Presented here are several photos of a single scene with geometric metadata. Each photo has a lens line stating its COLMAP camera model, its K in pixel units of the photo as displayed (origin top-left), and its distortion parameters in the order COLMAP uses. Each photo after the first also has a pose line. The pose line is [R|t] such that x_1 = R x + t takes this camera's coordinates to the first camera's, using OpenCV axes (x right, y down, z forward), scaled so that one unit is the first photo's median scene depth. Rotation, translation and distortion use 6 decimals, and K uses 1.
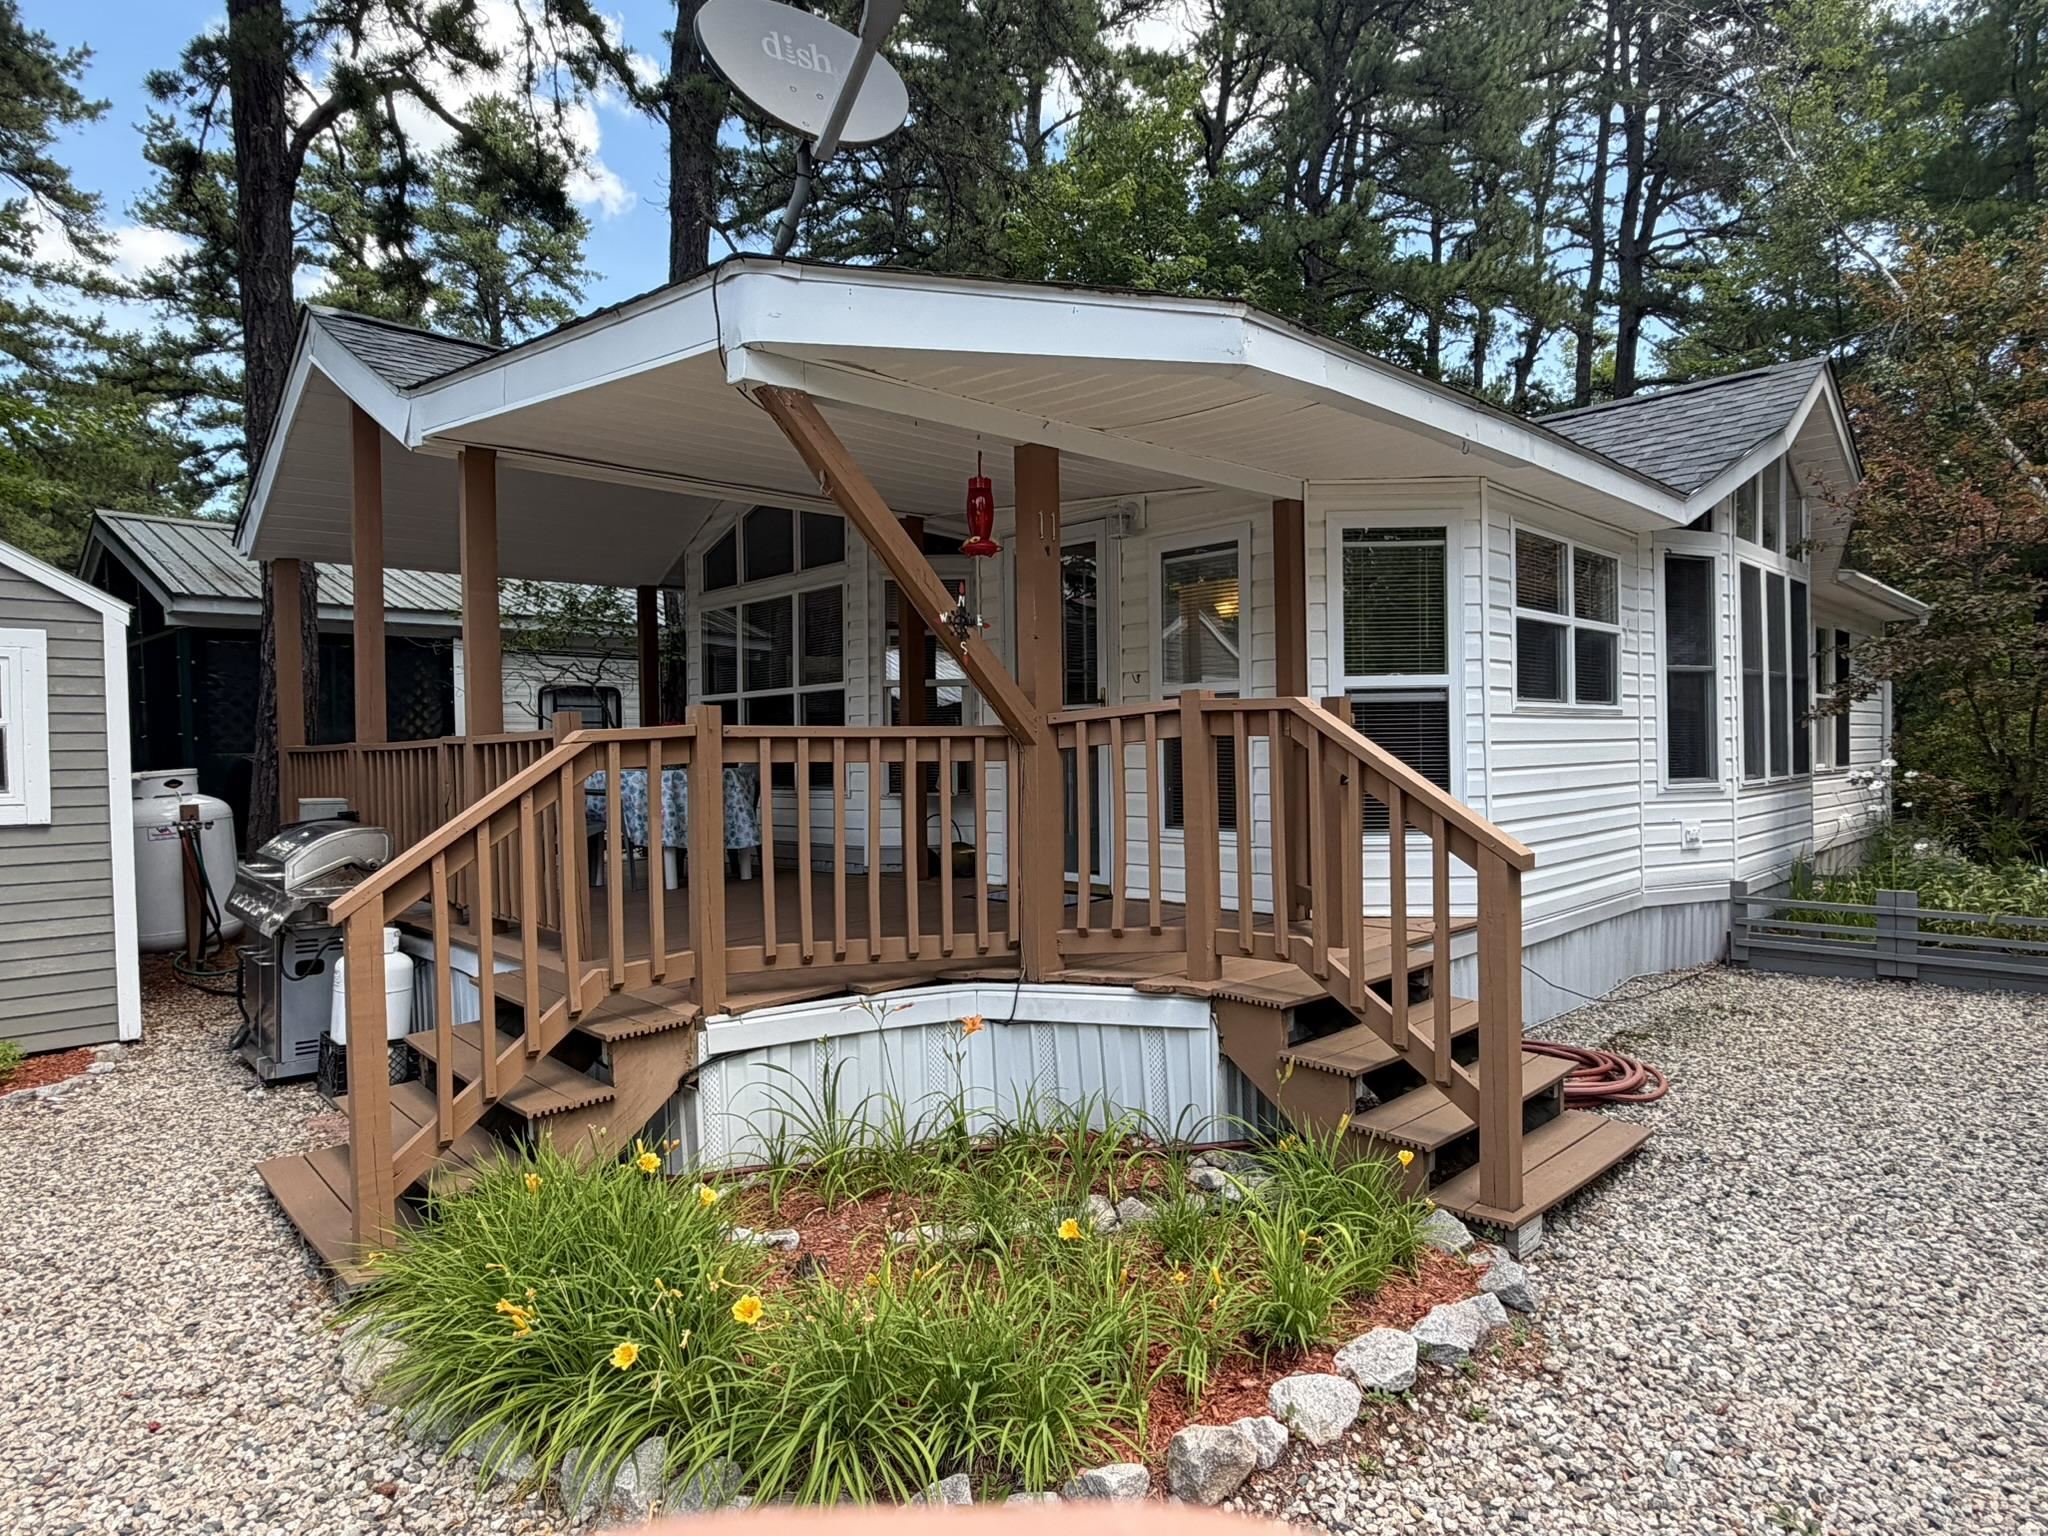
lens RADIAL K [[1161.5, 0, 1028.7], [0, 1161.5, 772.1], [0, 0, 1]] dist [0.000421, 0.002095]
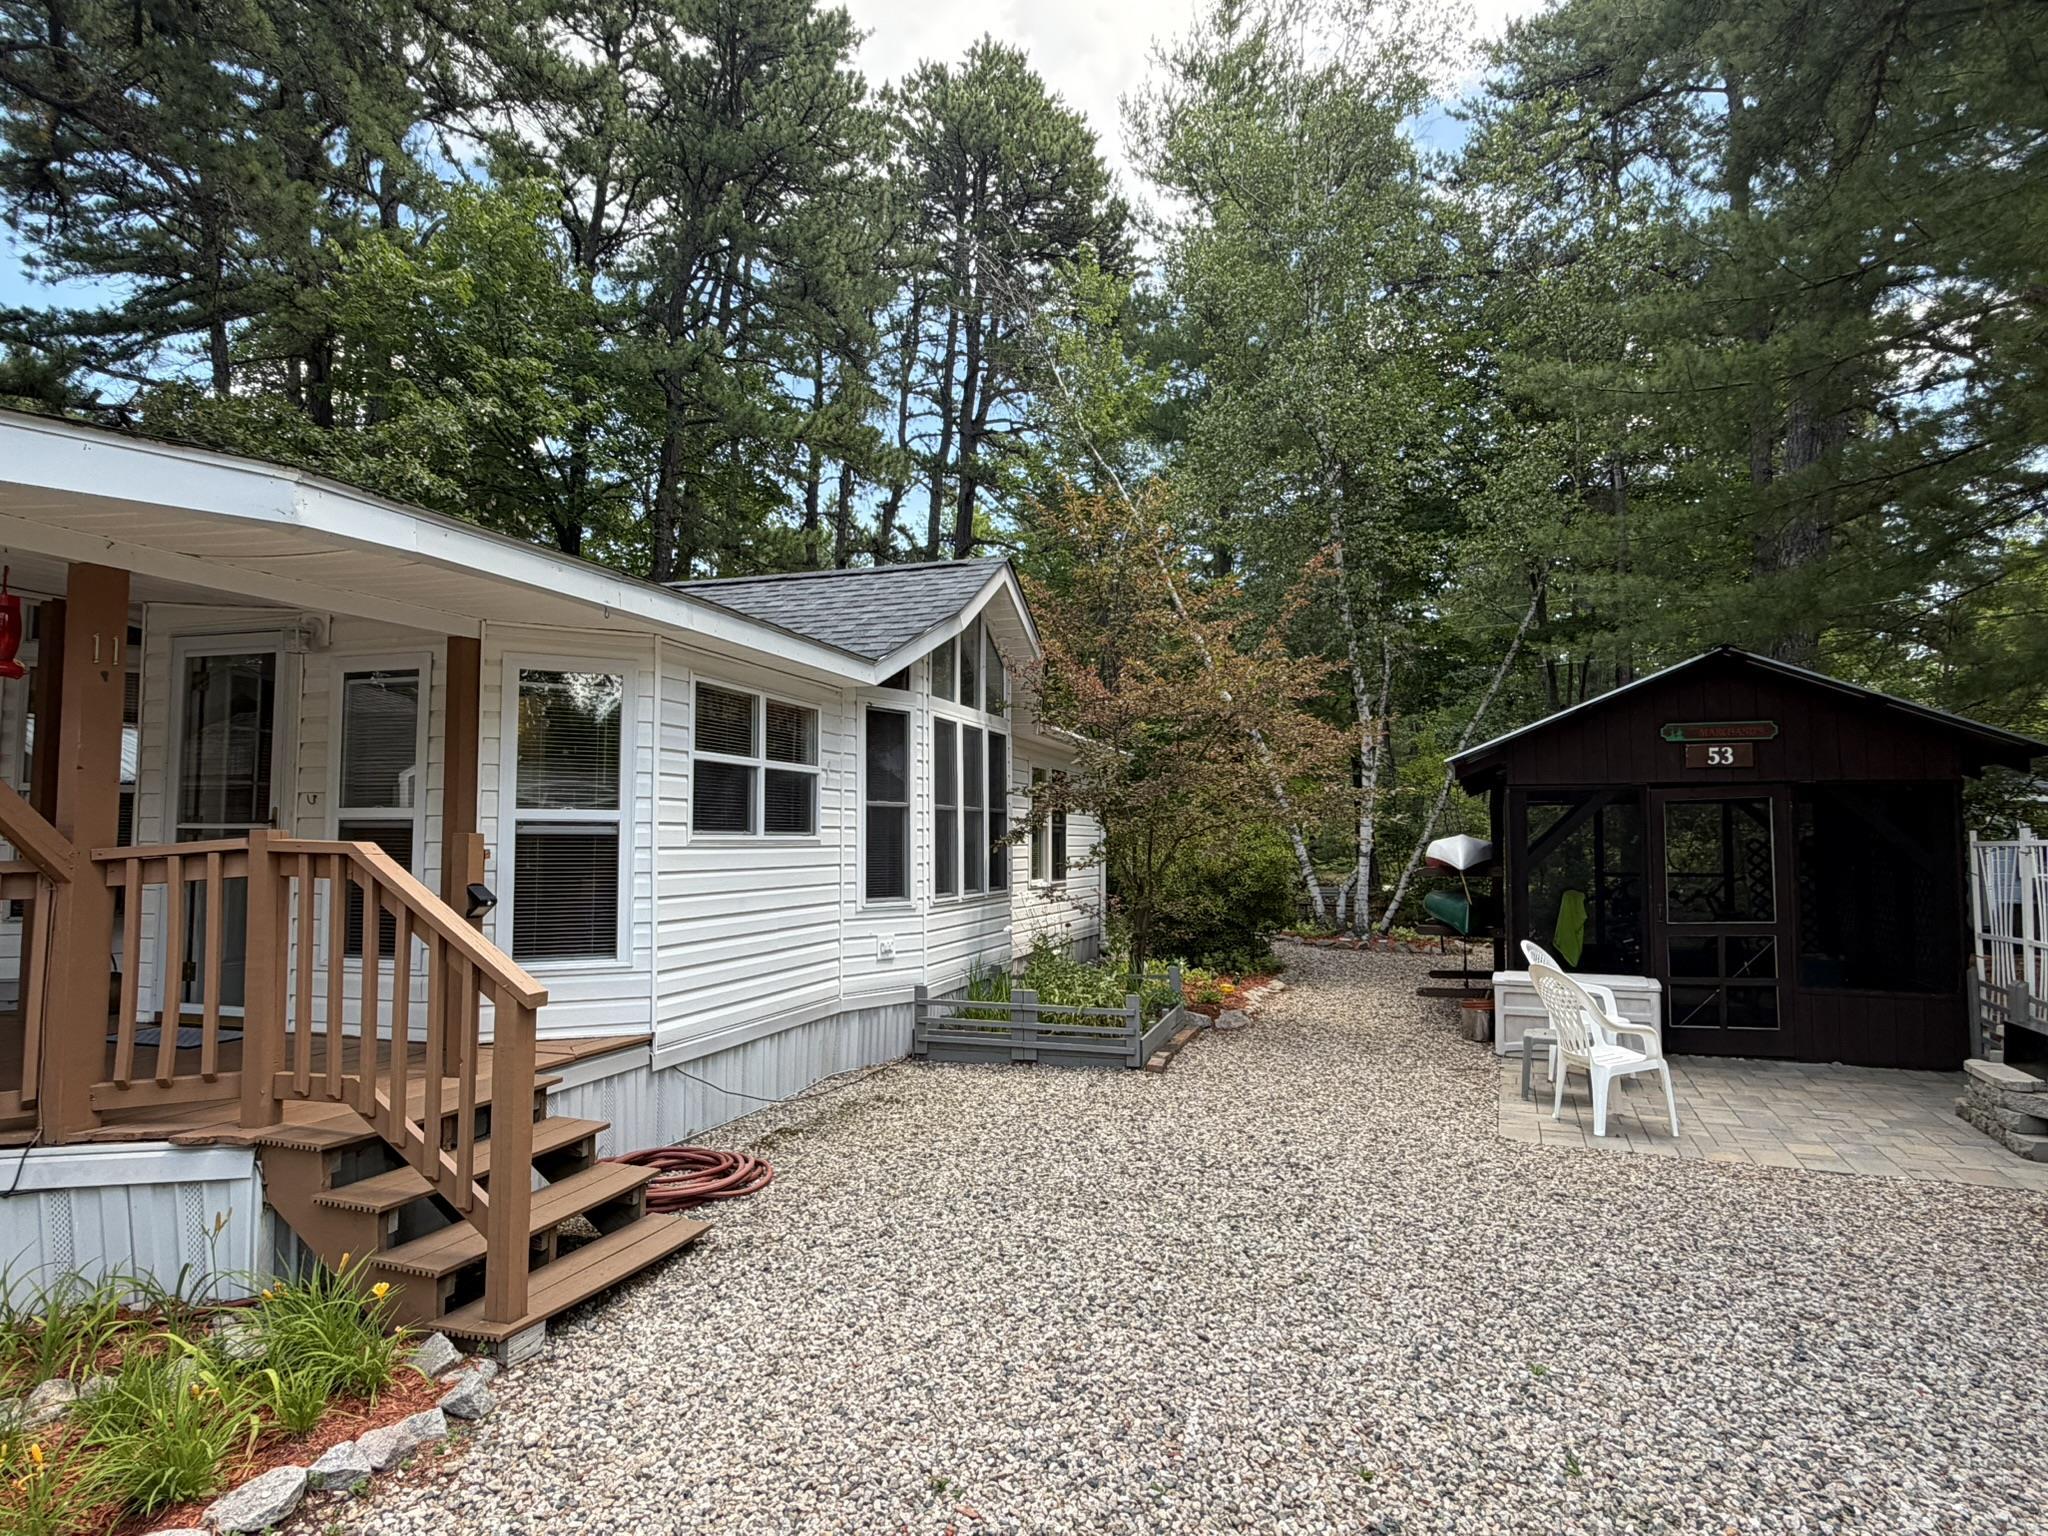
lens RADIAL K [[1161.5, 0, 1019.1], [0, 1161.5, 774.5], [0, 0, 1]] dist [0.000421, 0.002095]
pose [[0.886338, 0.046218, 0.460727, 0.220594], [-0.009244, 0.996574, -0.082189, -0.036359], [-0.462947, 0.068588, 0.883728, -0.158901]]
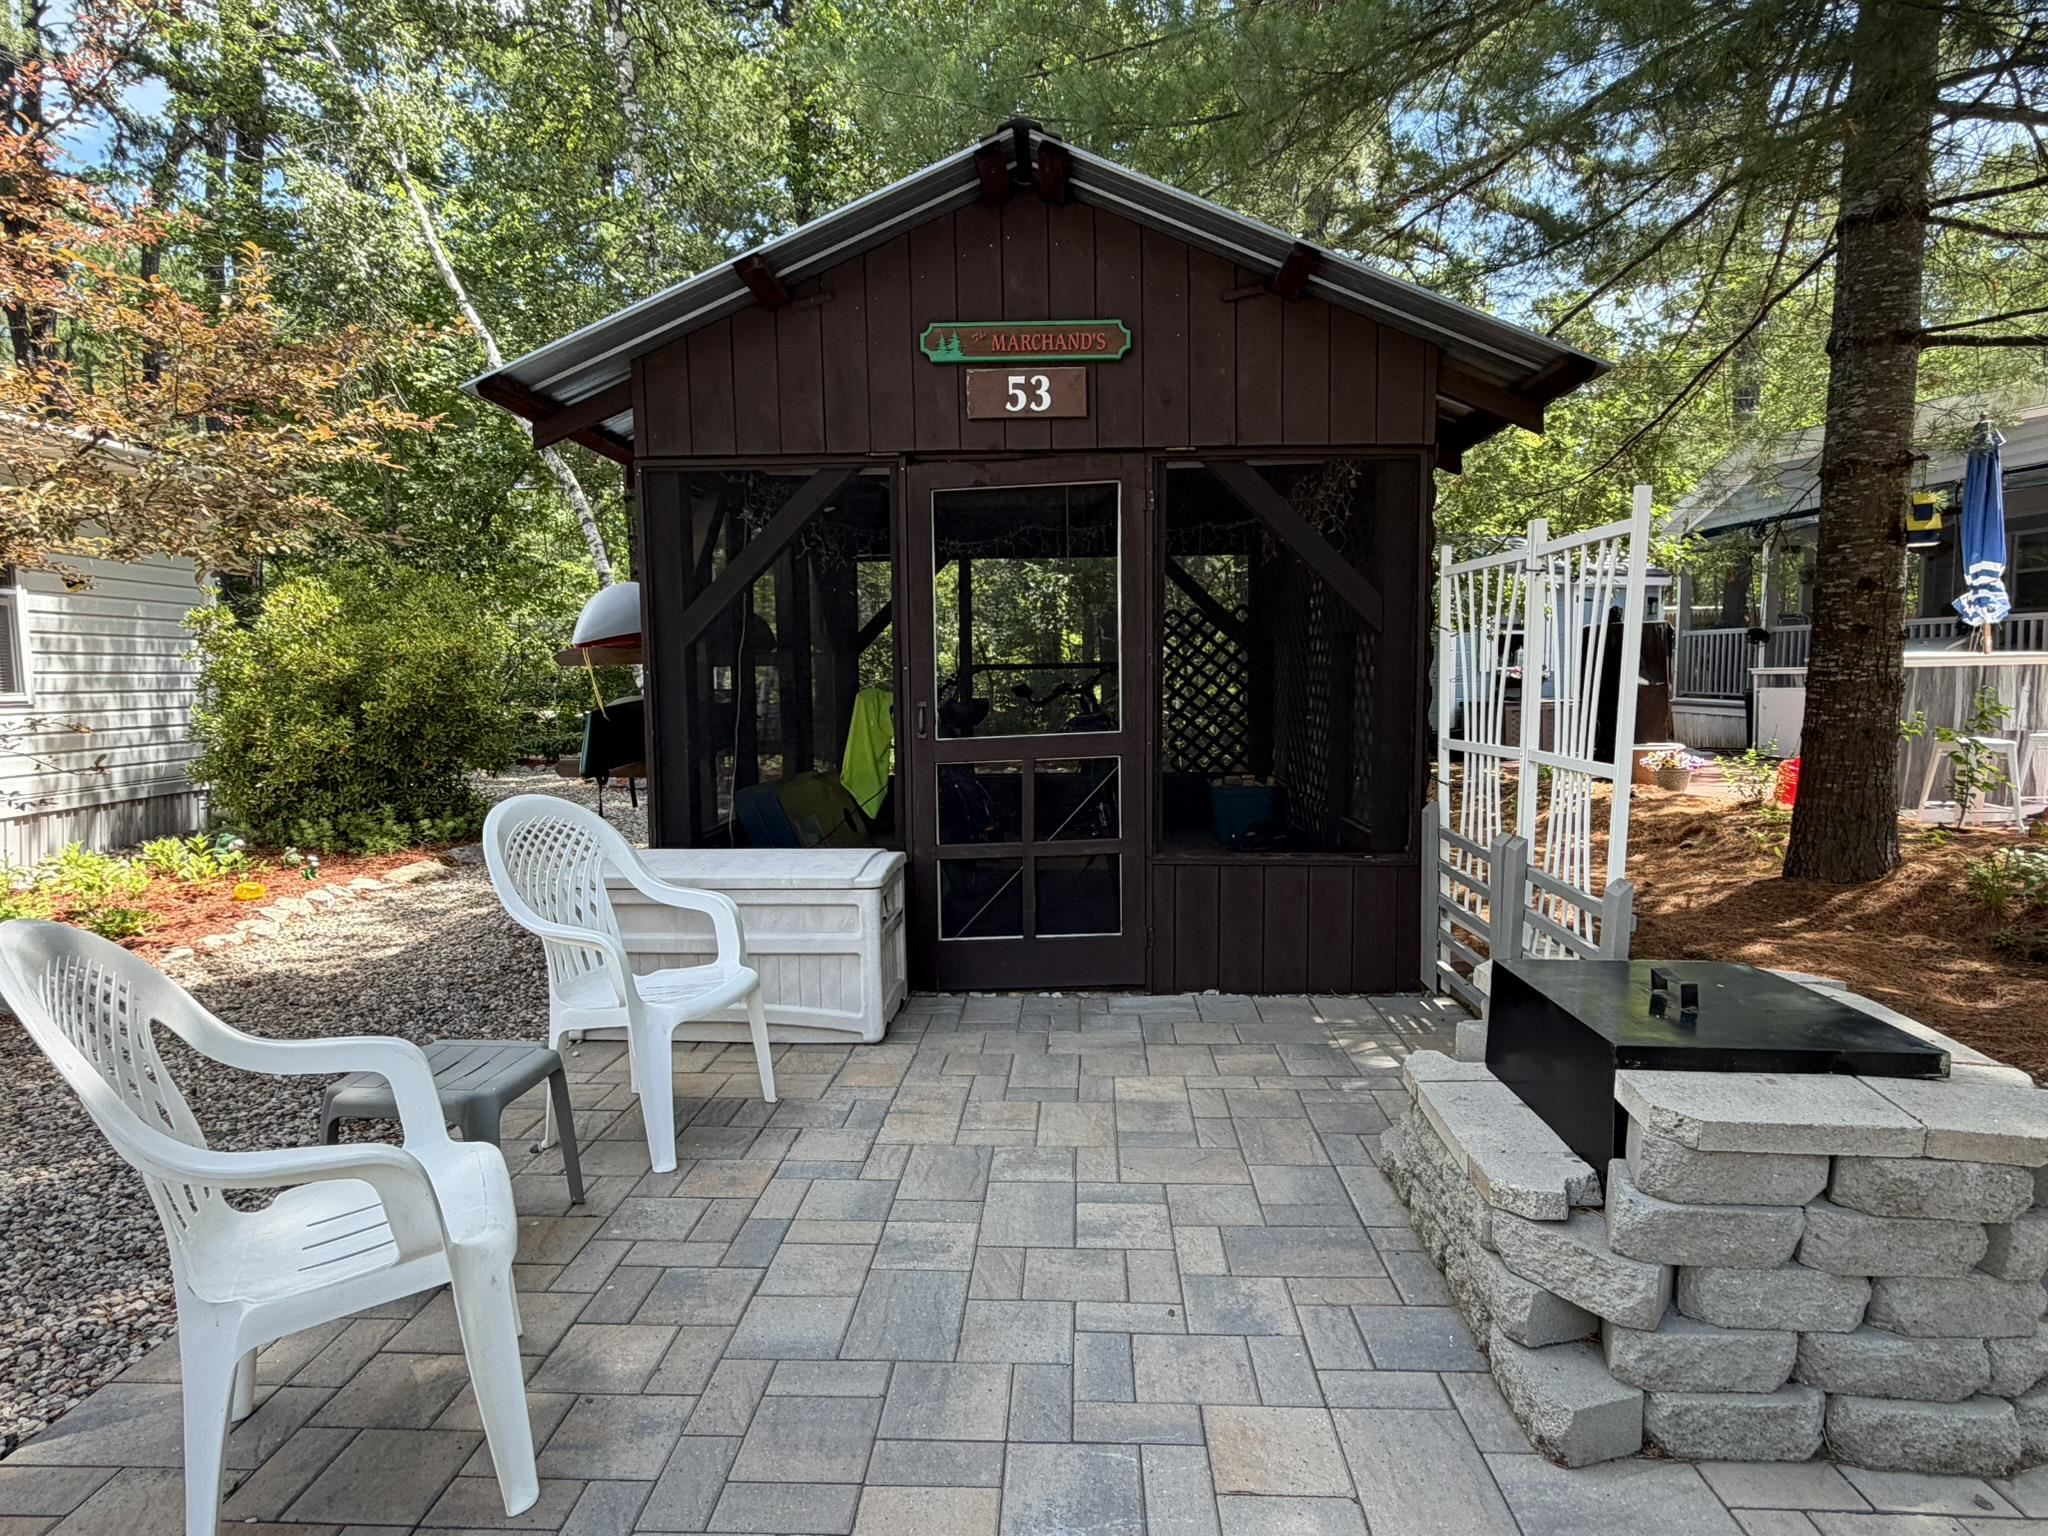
lens RADIAL K [[1161.5, 0, 1025.4], [0, 1161.5, 766.2], [0, 0, 1]] dist [0.000421, 0.002095]
pose [[0.684177, -0.054696, 0.727263, 1.388213], [0.014771, 0.998019, 0.061163, 0.004039], [-0.729167, -0.031104, 0.683629, 0.334623]]
